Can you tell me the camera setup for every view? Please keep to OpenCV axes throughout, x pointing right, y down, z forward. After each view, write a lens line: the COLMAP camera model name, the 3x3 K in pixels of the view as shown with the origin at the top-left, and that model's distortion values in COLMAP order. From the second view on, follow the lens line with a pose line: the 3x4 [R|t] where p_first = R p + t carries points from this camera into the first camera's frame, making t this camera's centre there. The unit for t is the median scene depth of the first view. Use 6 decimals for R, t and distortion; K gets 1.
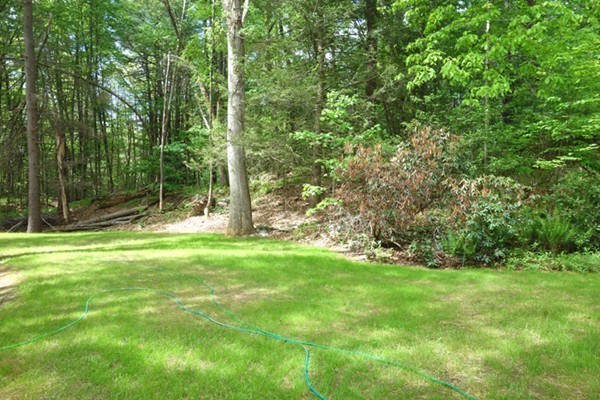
lens RADIAL K [[482.0, 0, 300.0], [0, 482.0, 200.0], [0, 0, 1]] dist [0.030567, -0.001252]
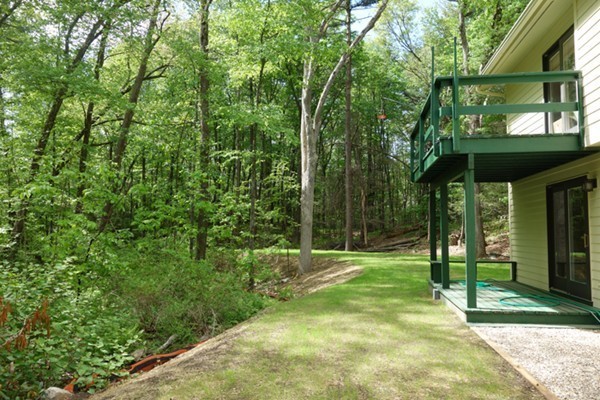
lens RADIAL K [[482.0, 0, 300.0], [0, 482.0, 200.0], [0, 0, 1]] dist [0.030567, -0.001252]
pose [[0.850356, -0.007731, -0.526151, 0.141390], [-0.027810, 0.997834, -0.059609, -0.002694], [0.525472, 0.065322, 0.848299, -0.418973]]
